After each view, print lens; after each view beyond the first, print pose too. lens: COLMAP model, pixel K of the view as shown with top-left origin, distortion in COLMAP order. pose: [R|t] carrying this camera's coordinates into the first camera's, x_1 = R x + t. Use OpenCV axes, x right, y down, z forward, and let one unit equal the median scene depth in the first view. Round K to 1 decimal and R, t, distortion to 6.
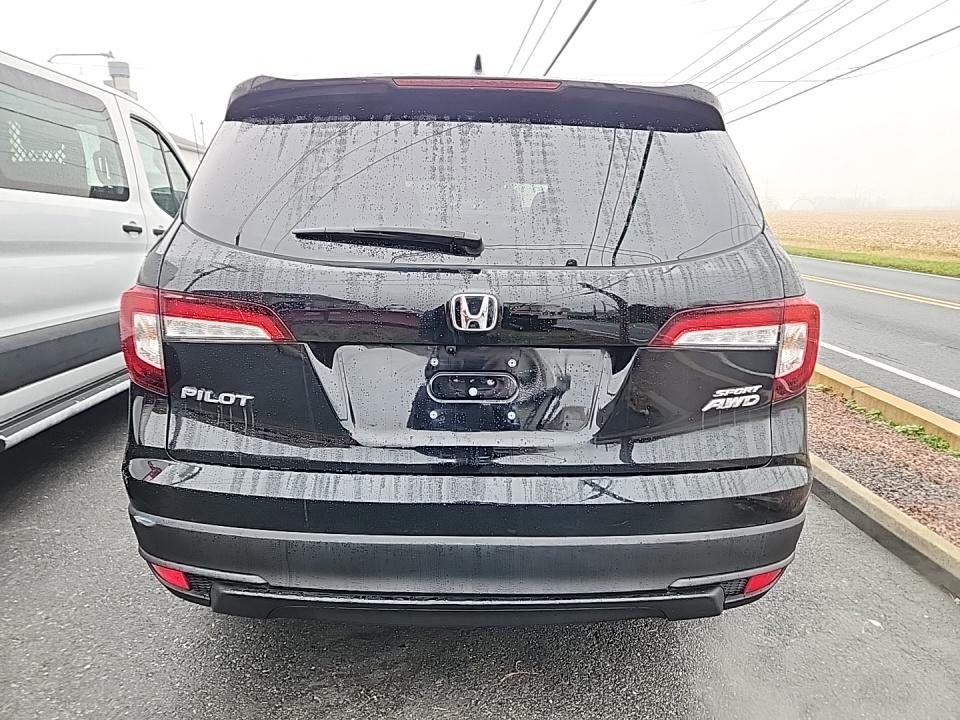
lens RADIAL K [[647.9, 0, 480.0], [0, 647.9, 360.0], [0, 0, 1]] dist [0.085987, -0.094139]
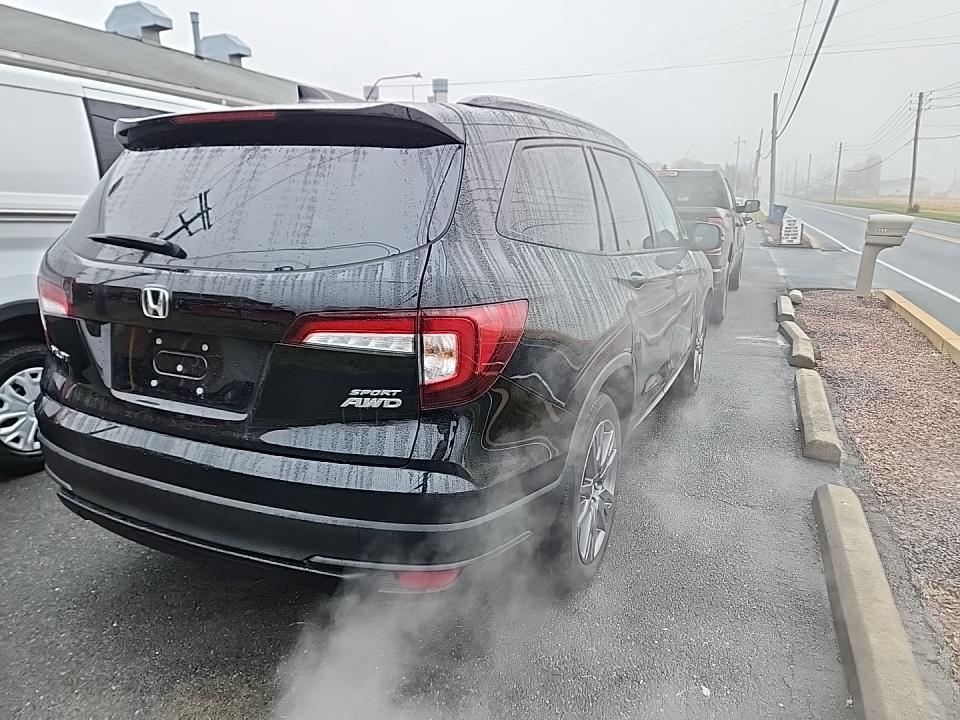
lens RADIAL K [[647.0, 0, 480.0], [0, 647.0, 360.0], [0, 0, 1]] dist [-0.002345, -0.002833]
pose [[0.907093, 0.092673, -0.410602, 0.983919], [-0.088675, 0.995644, 0.028818, -0.050849], [0.411484, 0.010269, 0.911359, 0.116135]]
